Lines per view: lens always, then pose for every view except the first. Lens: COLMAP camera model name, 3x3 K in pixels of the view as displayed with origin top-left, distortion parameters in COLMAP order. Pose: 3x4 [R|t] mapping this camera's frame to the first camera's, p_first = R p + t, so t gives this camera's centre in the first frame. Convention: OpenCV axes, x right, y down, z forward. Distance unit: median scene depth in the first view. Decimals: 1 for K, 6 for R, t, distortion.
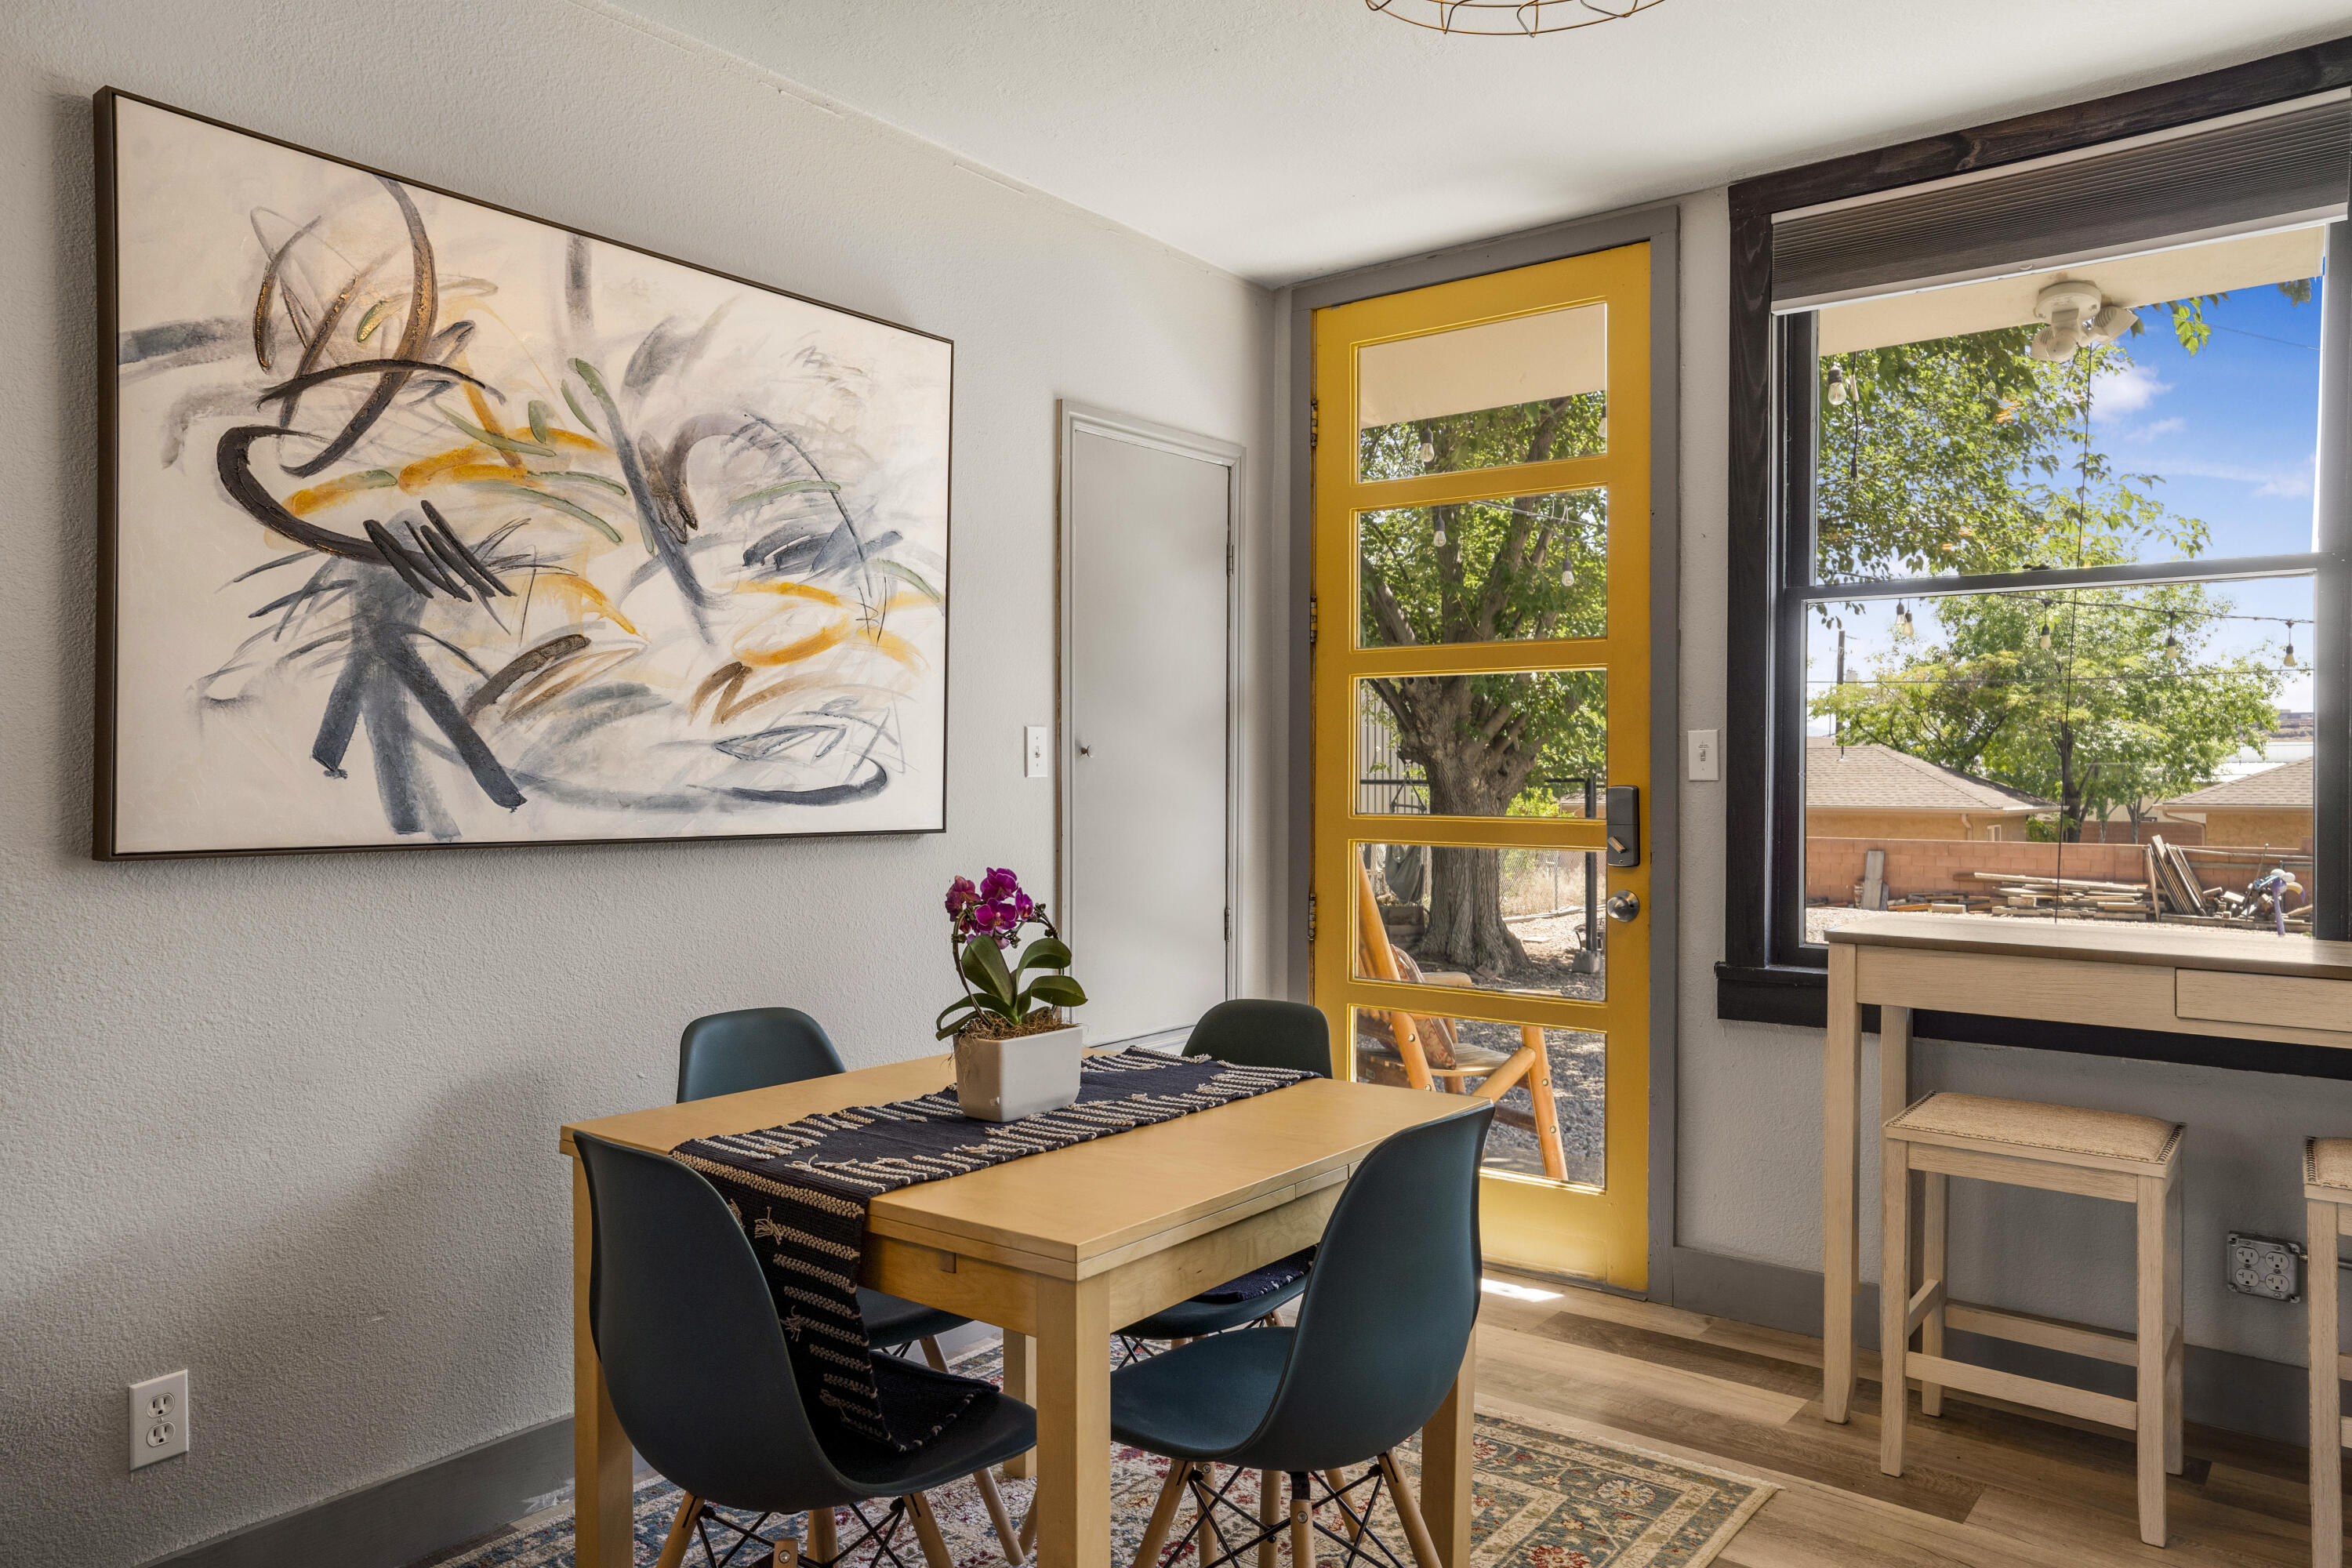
lens RADIAL K [[1593.6, 0, 1171.7], [0, 1593.6, 773.3], [0, 0, 1]] dist [-0.005850, 0.008027]
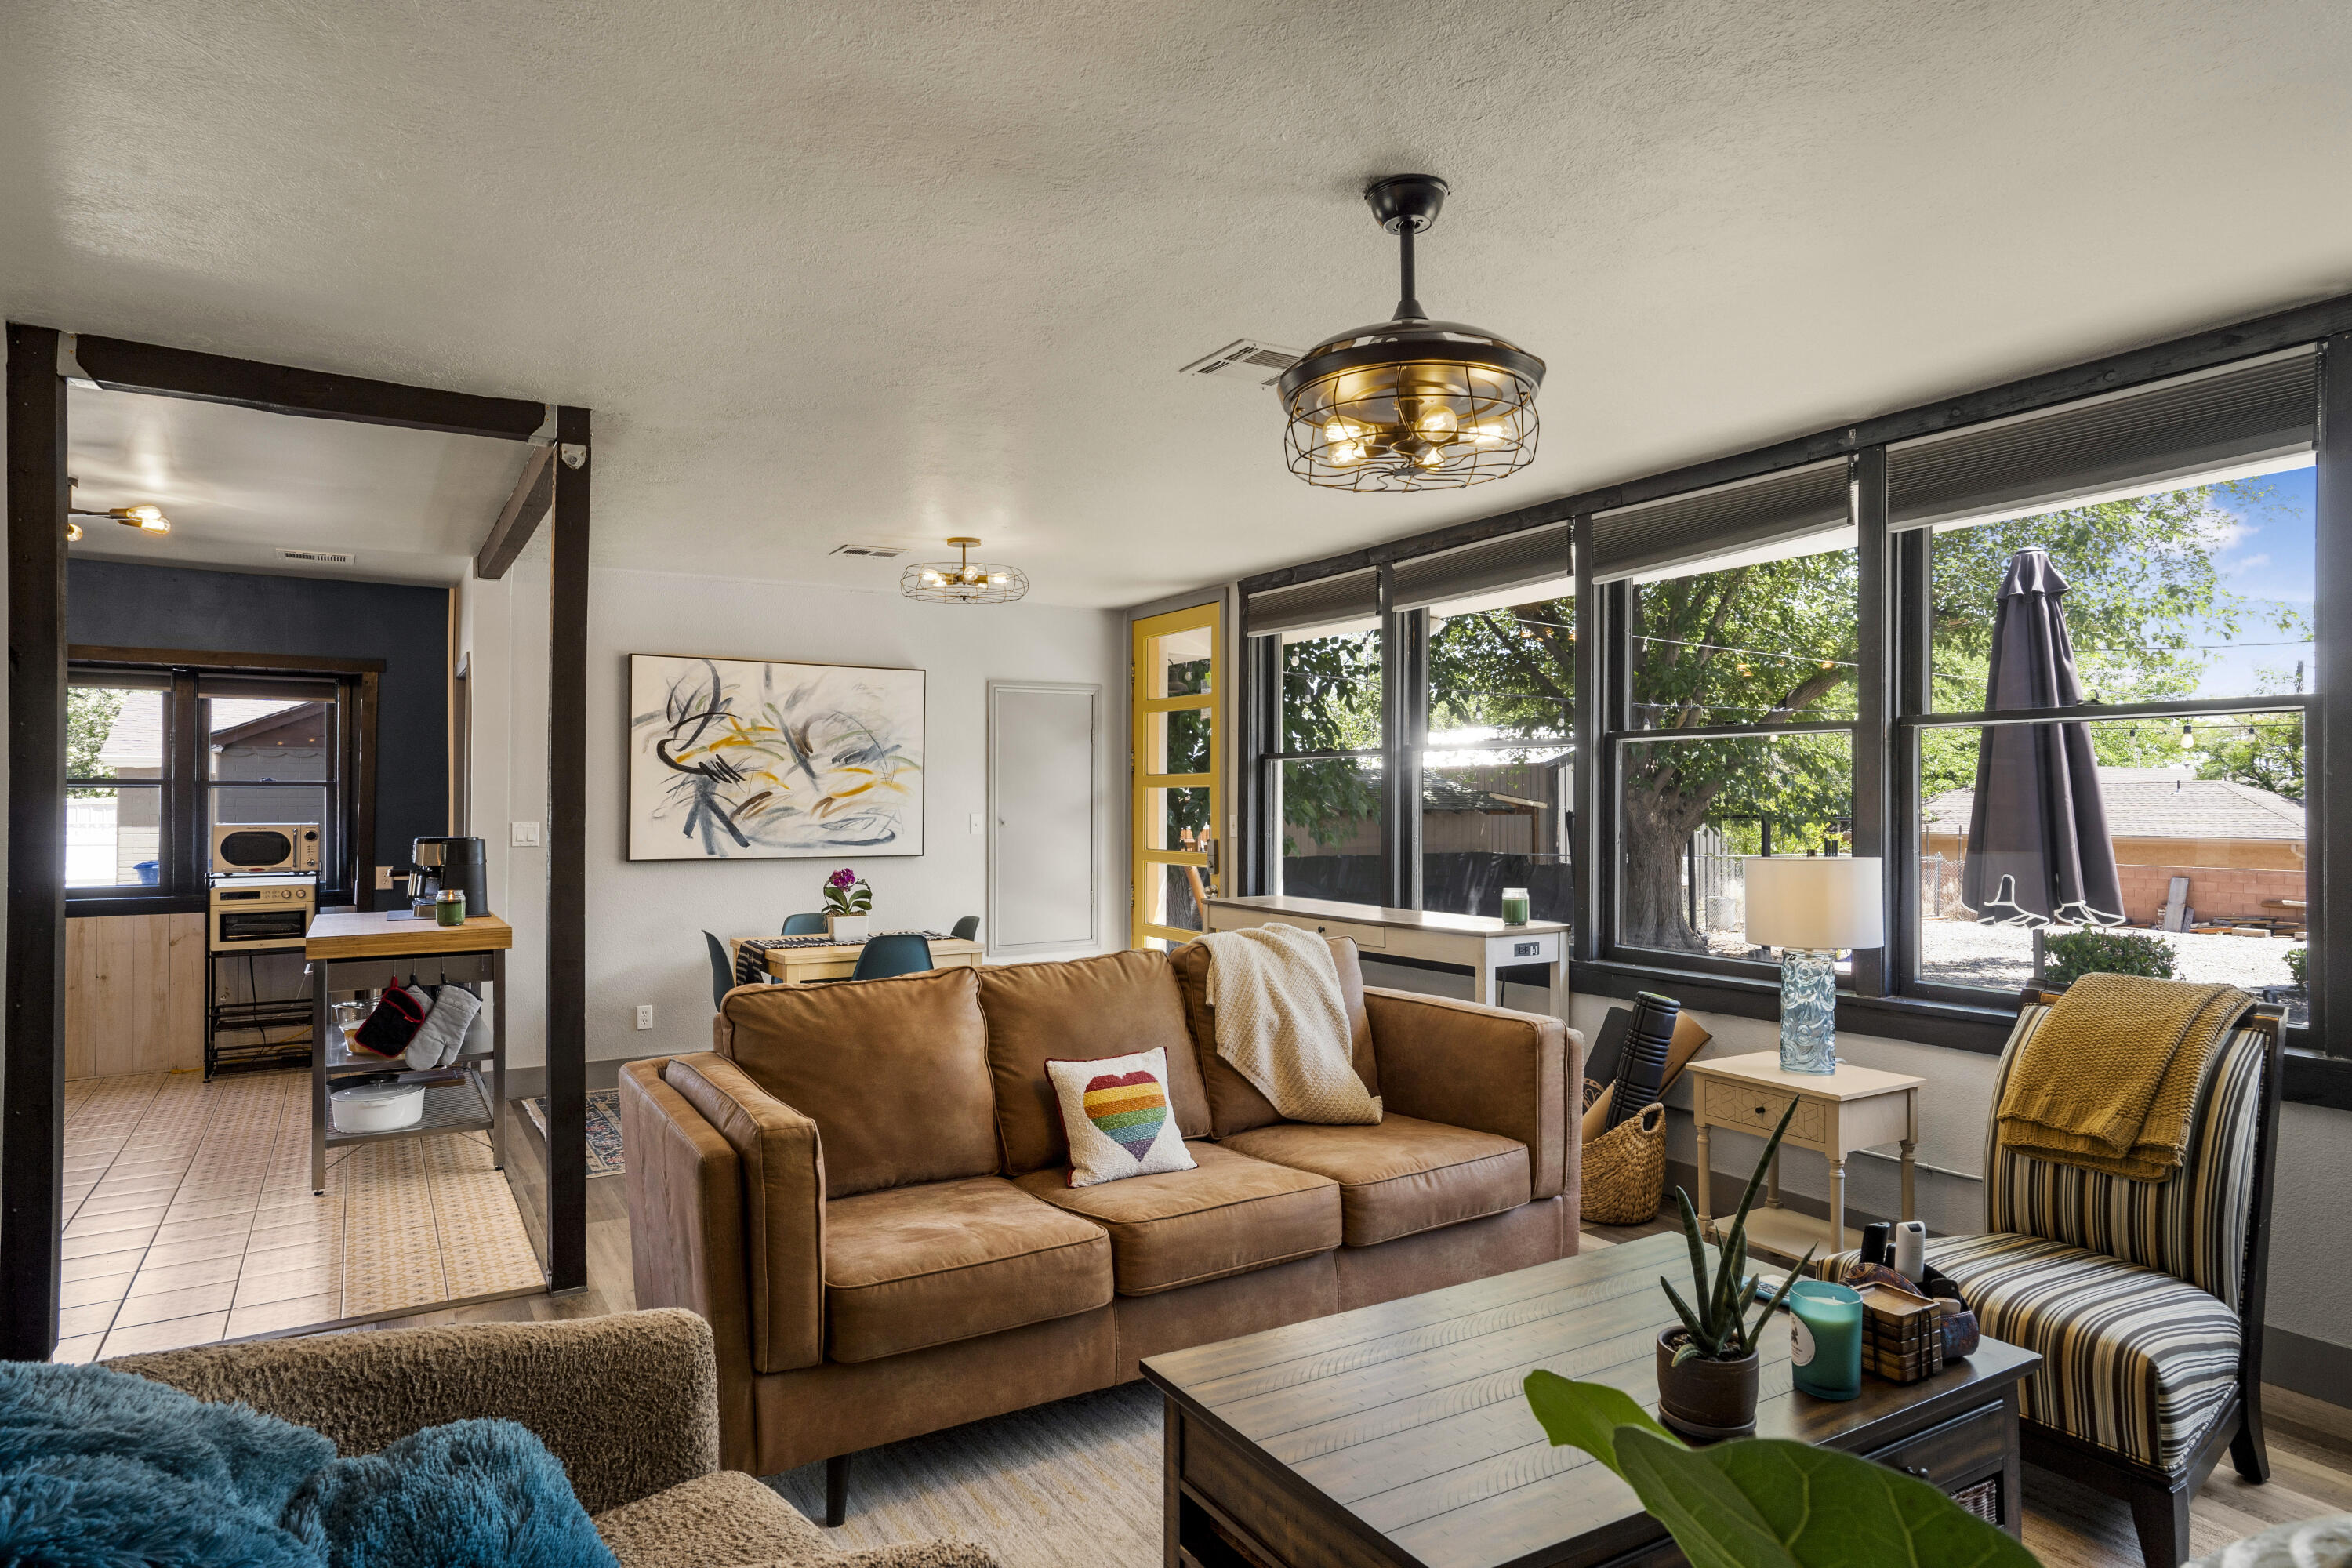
lens RADIAL K [[1378.4, 0, 1178.6], [0, 1378.4, 795.5], [0, 0, 1]] dist [-0.014632, 0.003243]
pose [[0.934002, -0.002549, -0.357260, 1.281063], [0.001990, 0.999996, -0.001931, -0.069461], [0.357263, 0.001093, 0.934003, -1.174036]]
